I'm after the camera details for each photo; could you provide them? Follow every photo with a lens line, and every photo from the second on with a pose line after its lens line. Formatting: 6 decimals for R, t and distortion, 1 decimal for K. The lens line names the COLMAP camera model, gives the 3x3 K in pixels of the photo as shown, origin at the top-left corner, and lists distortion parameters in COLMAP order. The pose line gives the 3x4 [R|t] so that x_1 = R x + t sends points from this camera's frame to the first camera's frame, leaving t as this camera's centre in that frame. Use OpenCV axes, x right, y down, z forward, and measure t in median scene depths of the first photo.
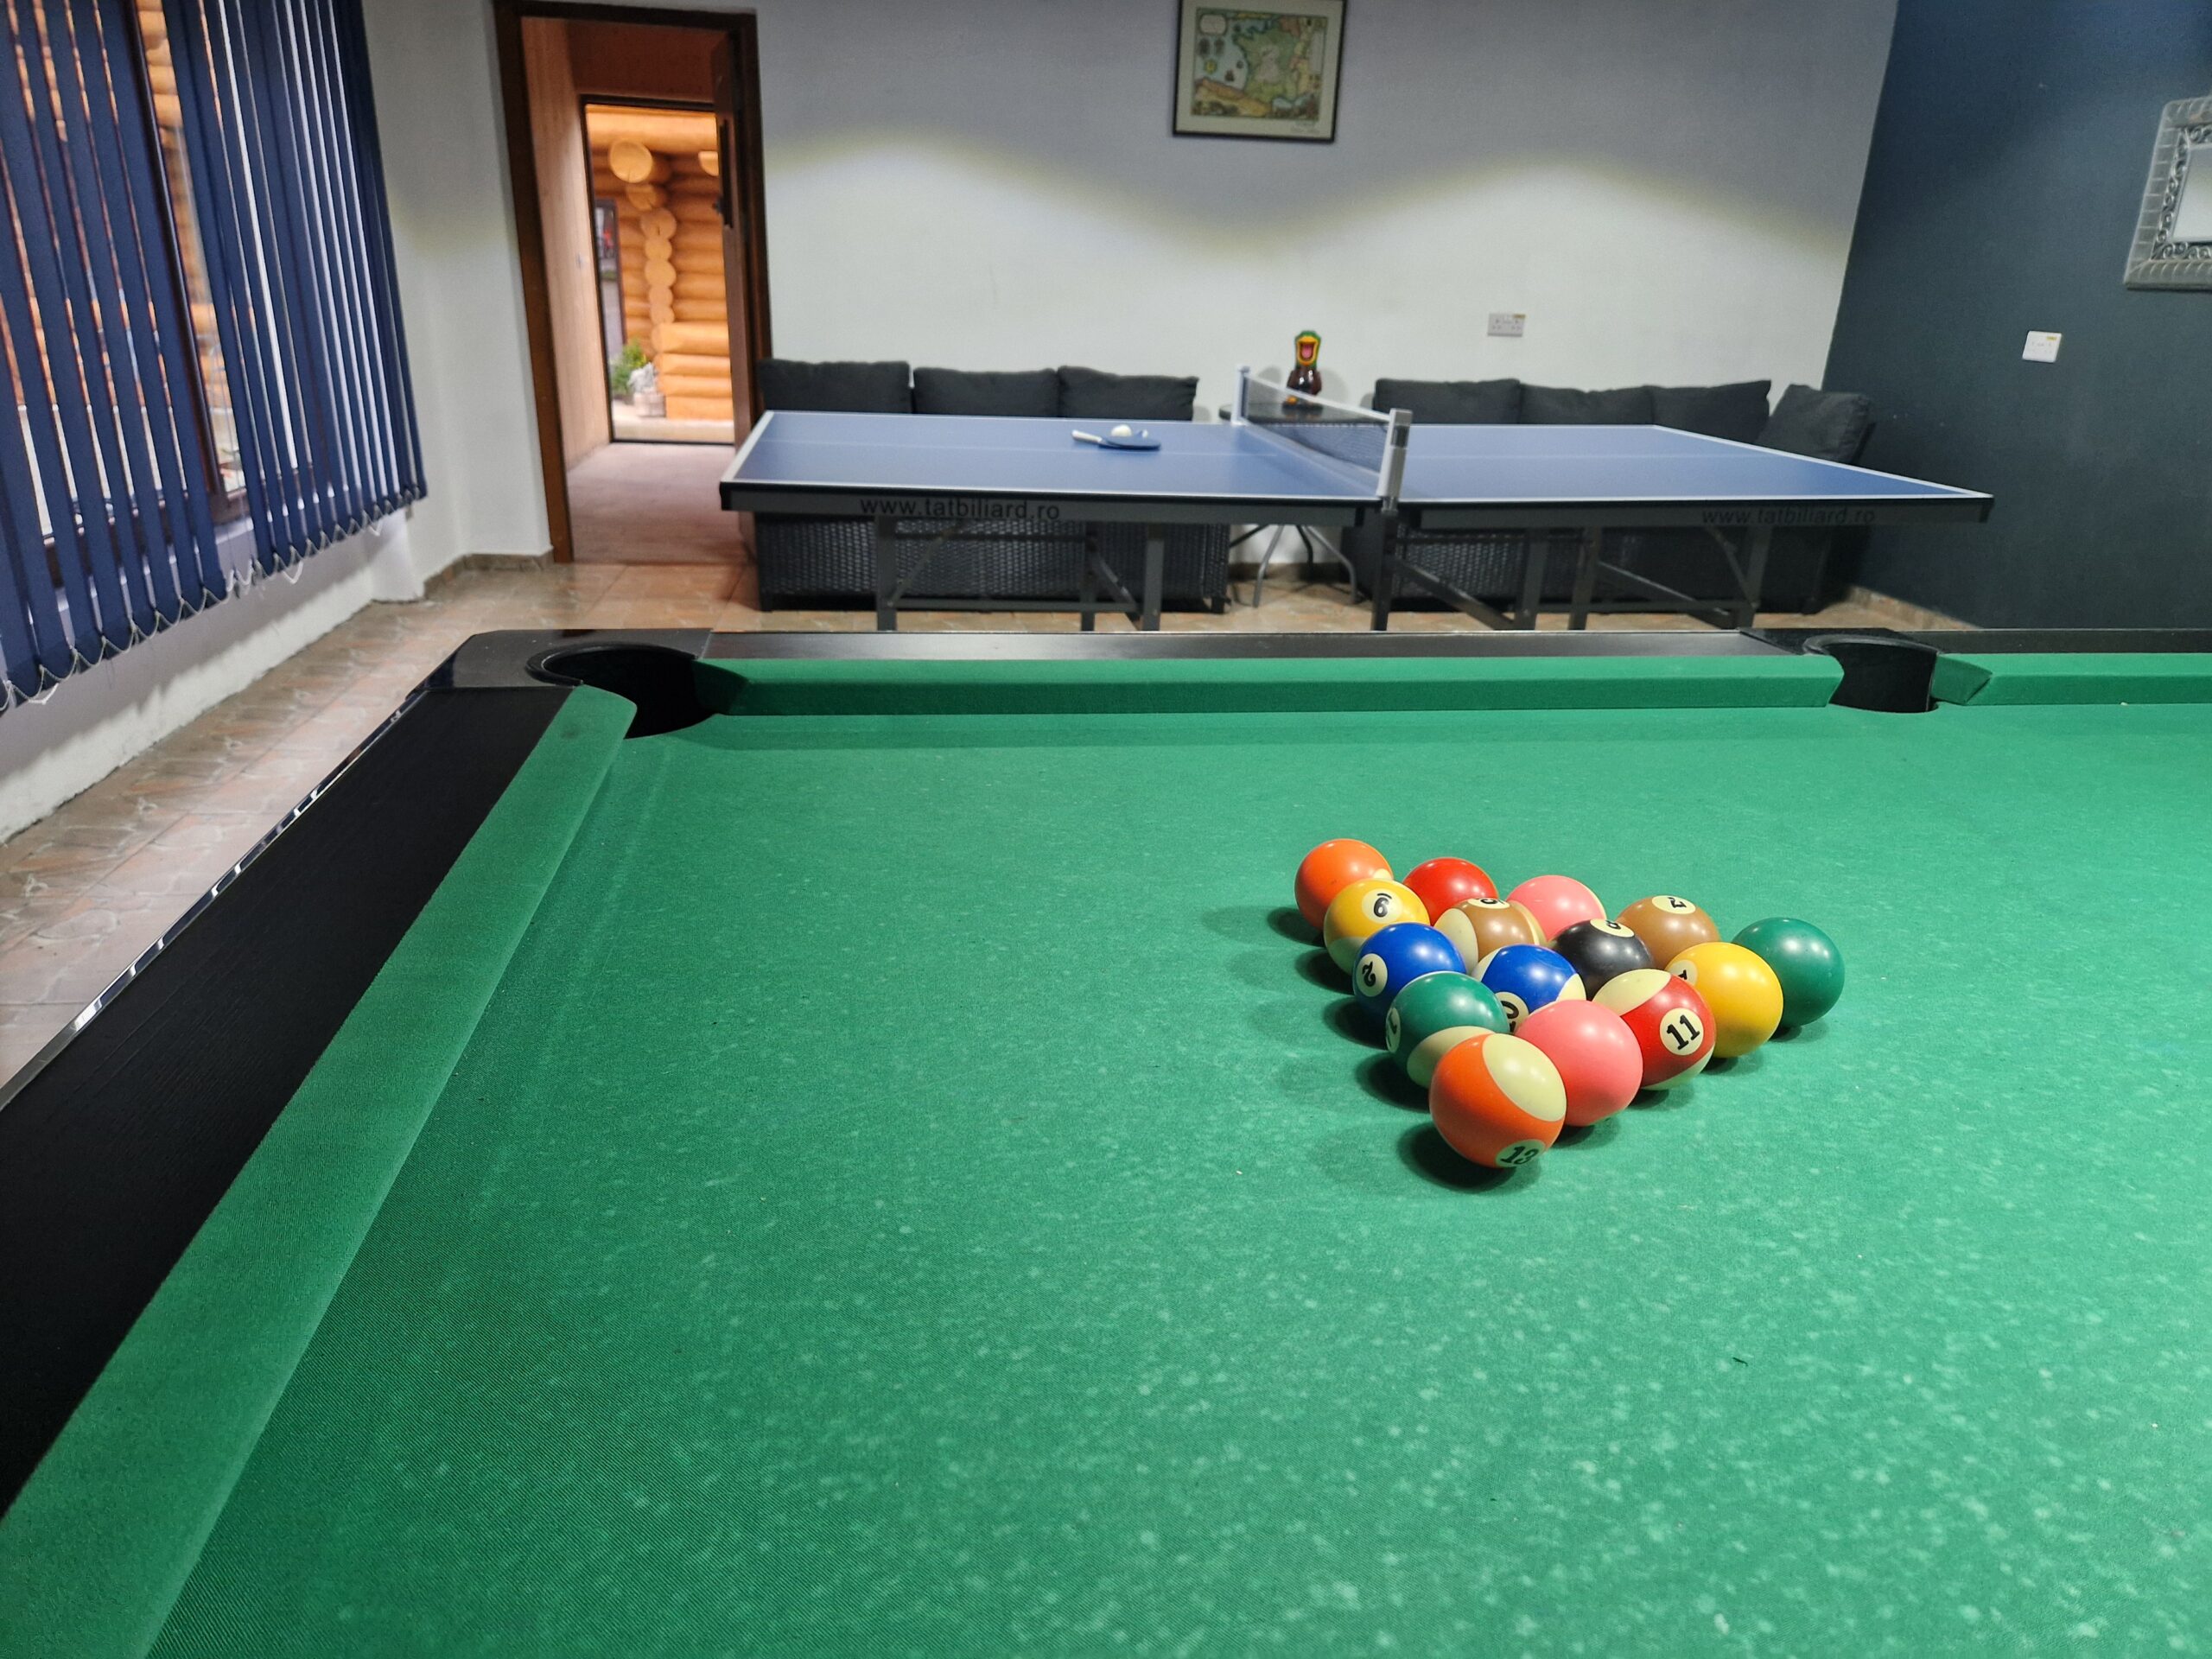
lens RADIAL K [[1485.8, 0, 1104.3], [0, 1485.8, 827.6], [0, 0, 1]] dist [0.073618, -0.061022]
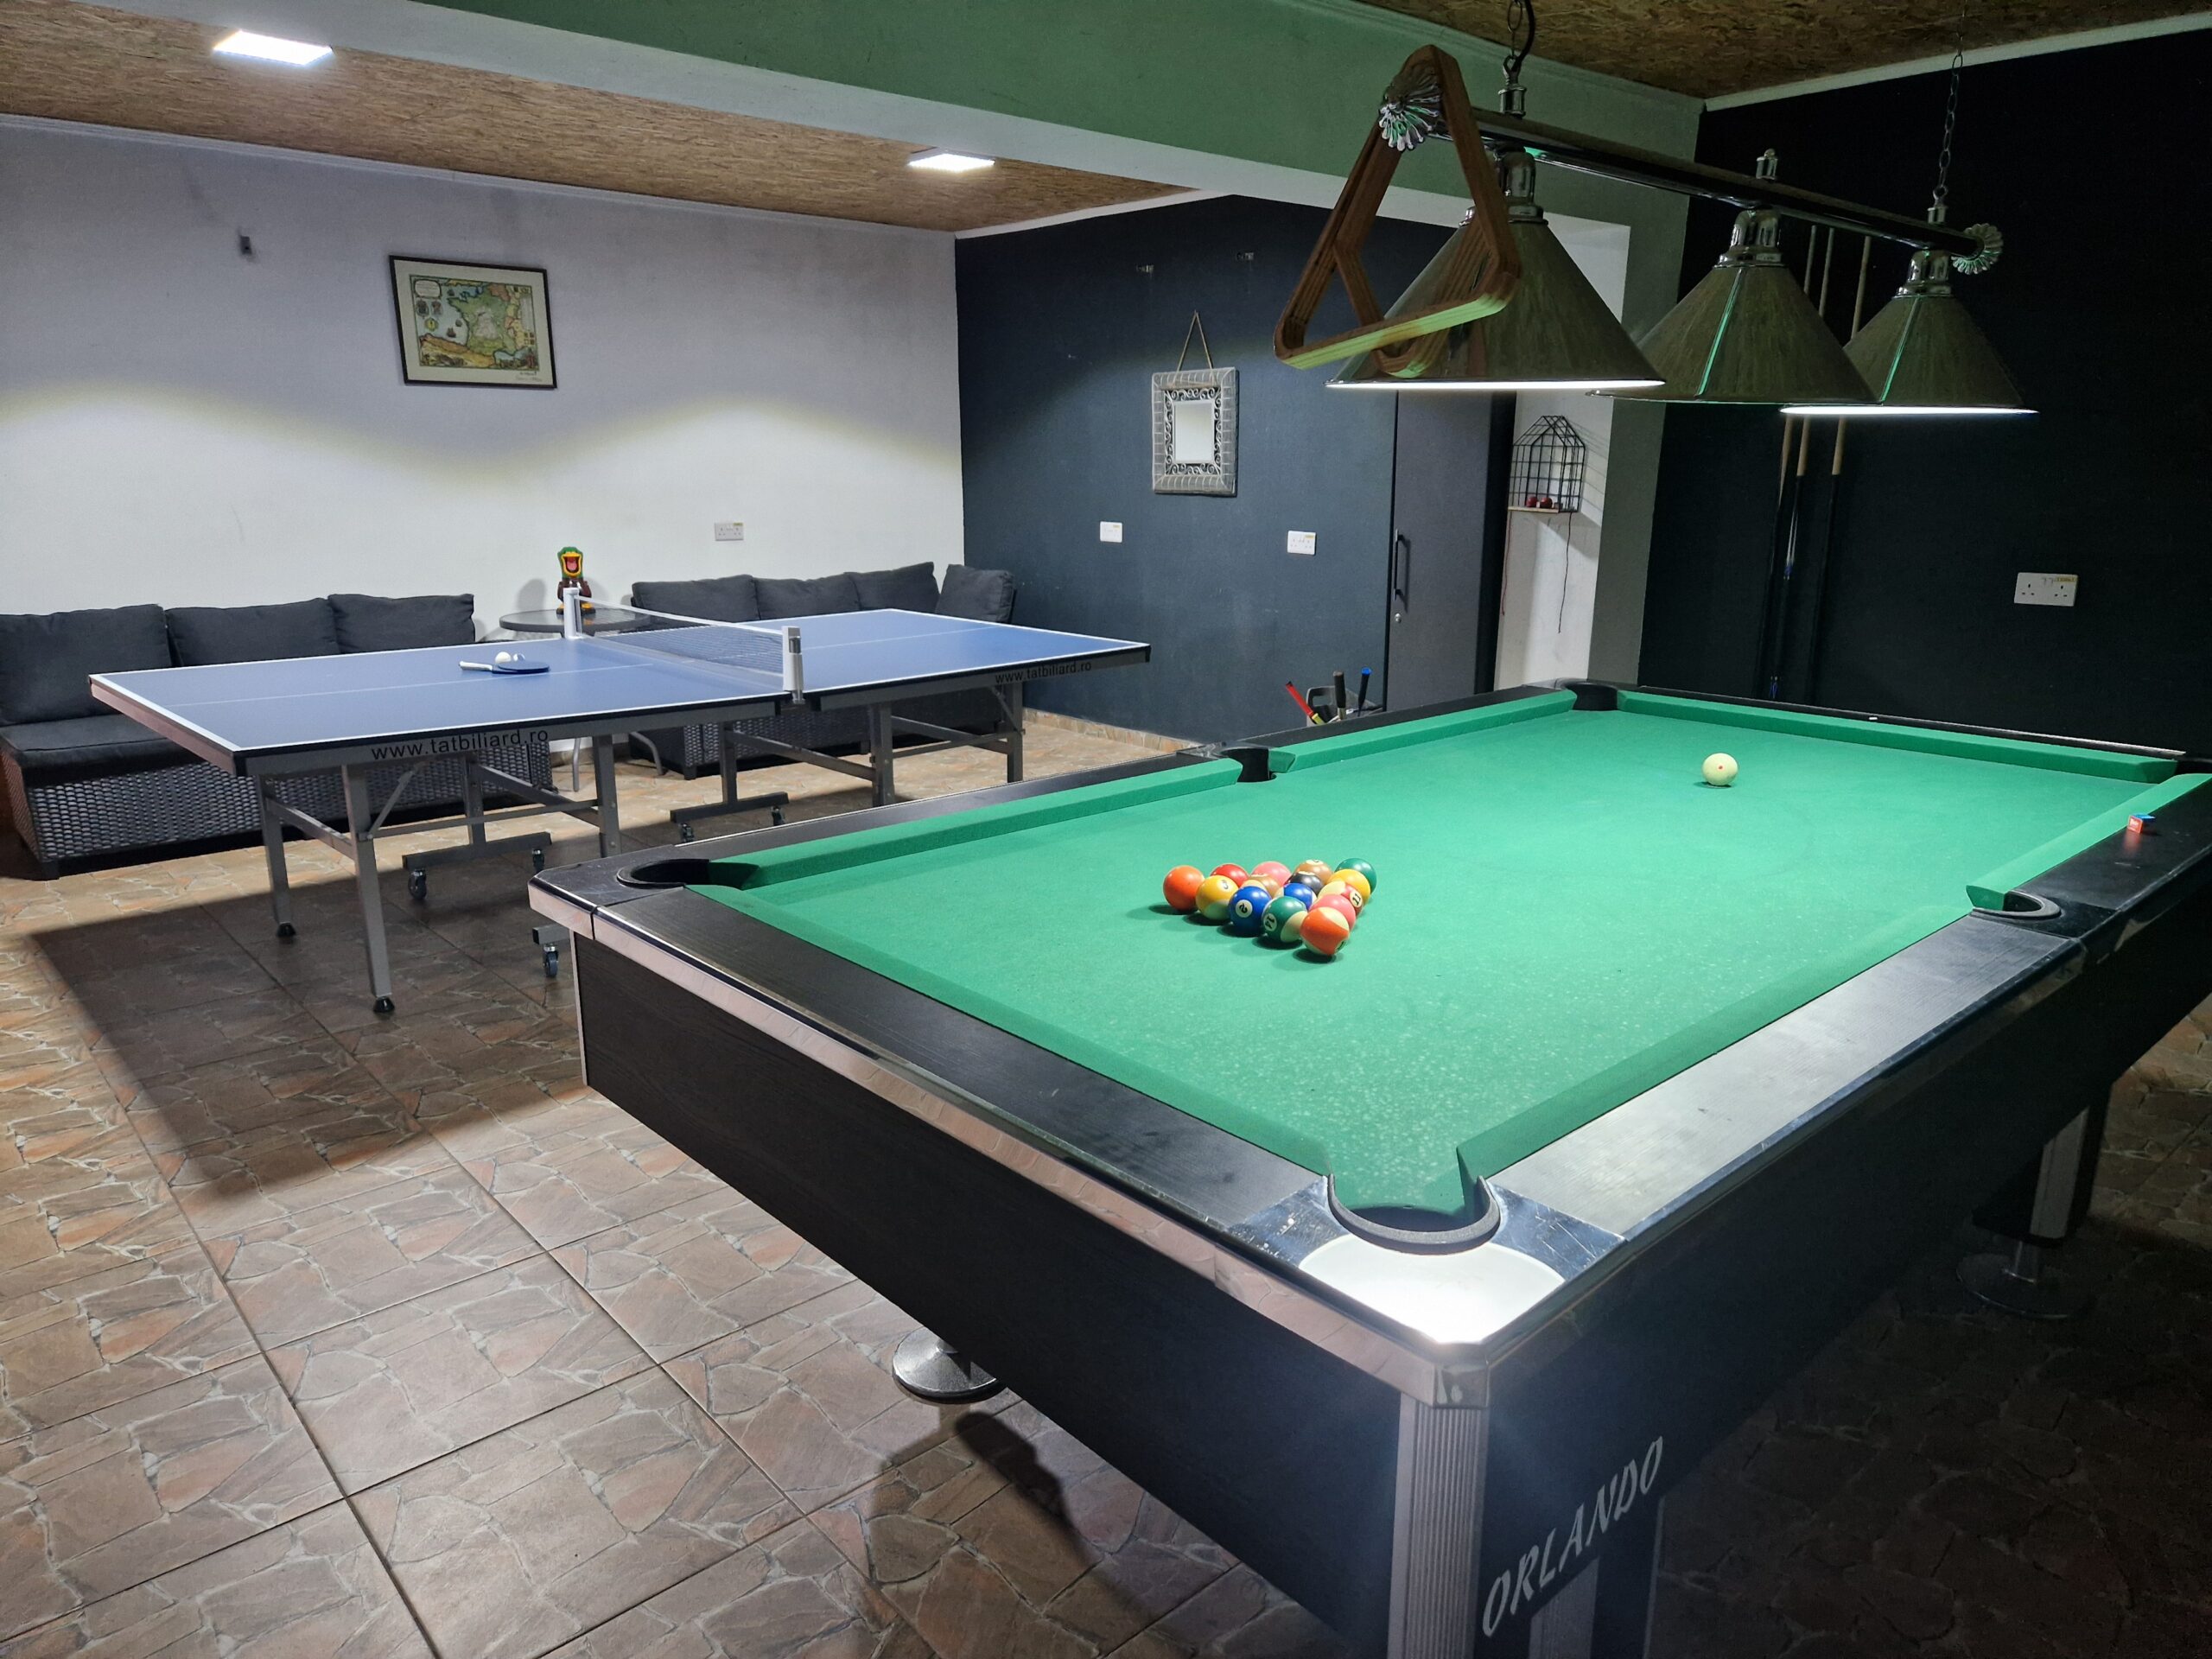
lens RADIAL K [[1466.9, 0, 1093.9], [0, 1466.9, 826.2], [0, 0, 1]] dist [0.091565, -0.071380]
pose [[0.829812, -0.170660, 0.531308, -0.173729], [0.221788, 0.974524, -0.033370, -0.000955], [-0.512077, 0.145529, 0.846521, -0.127133]]
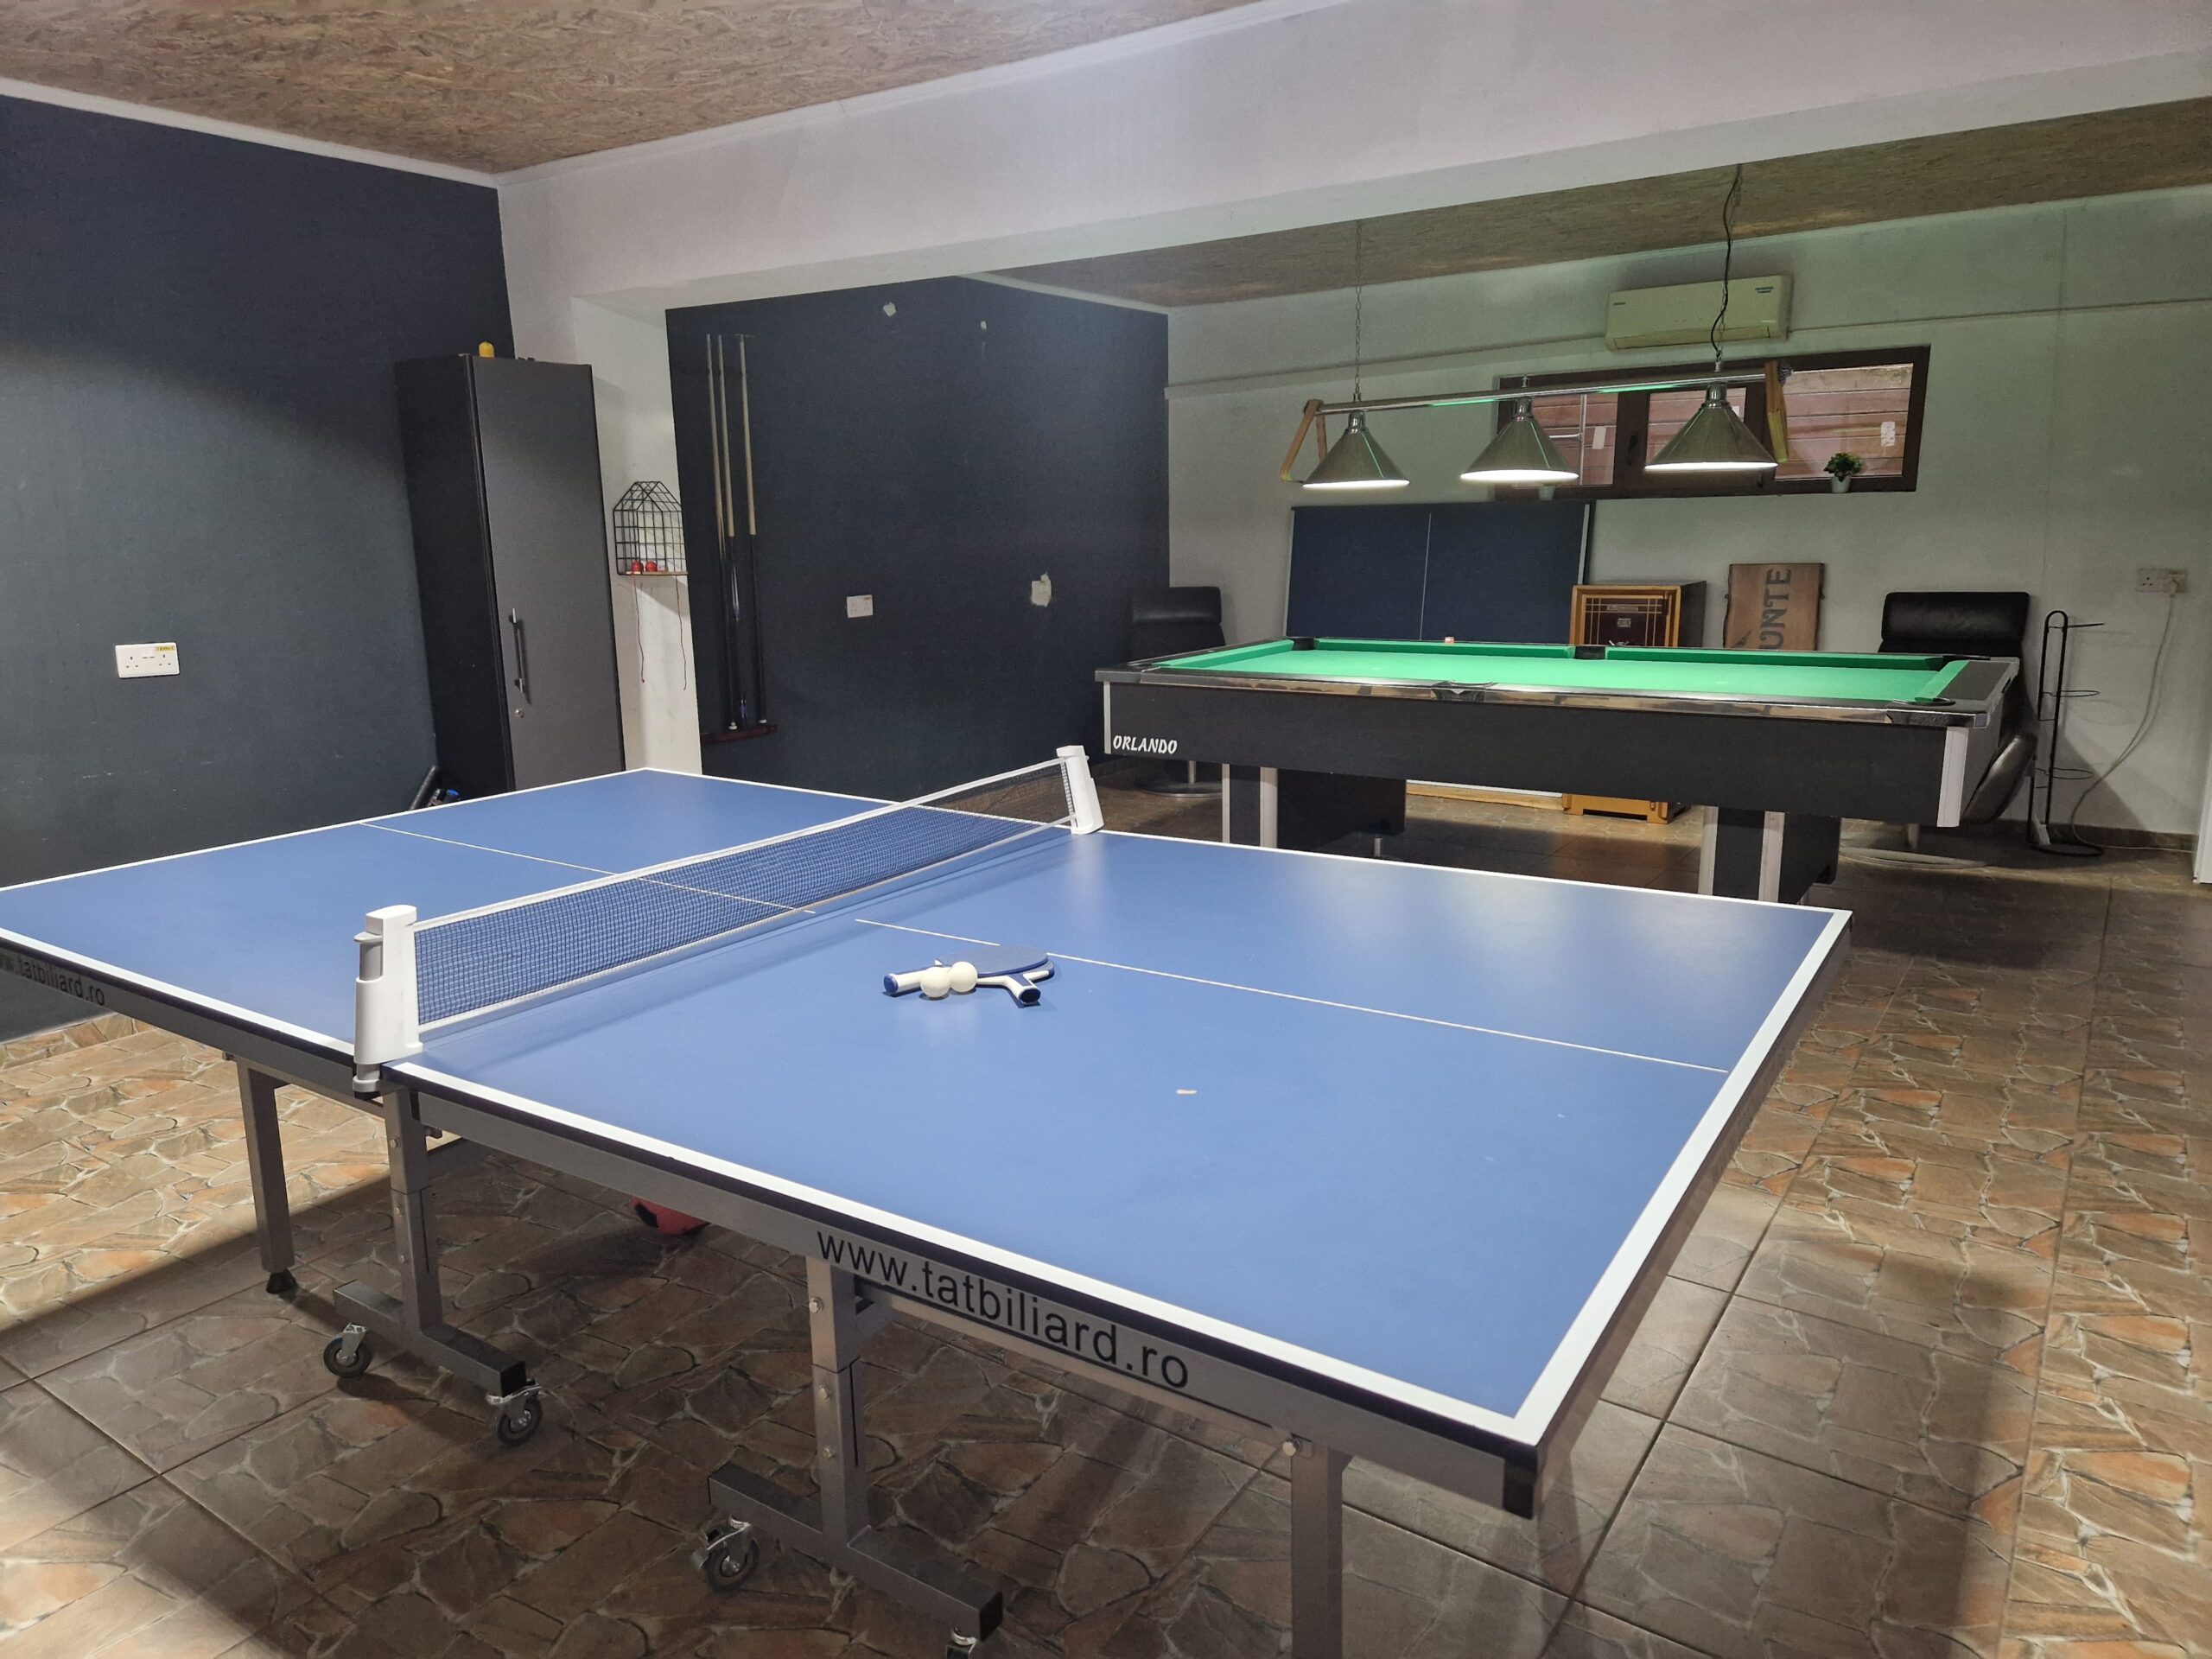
lens RADIAL K [[1485.8, 0, 1104.3], [0, 1485.8, 827.6], [0, 0, 1]] dist [0.073618, -0.061022]
pose [[-0.745895, -0.150990, 0.648724, -0.247525], [0.235870, 0.850974, 0.469264, -0.381451], [-0.622902, 0.503036, -0.599123, 0.901166]]
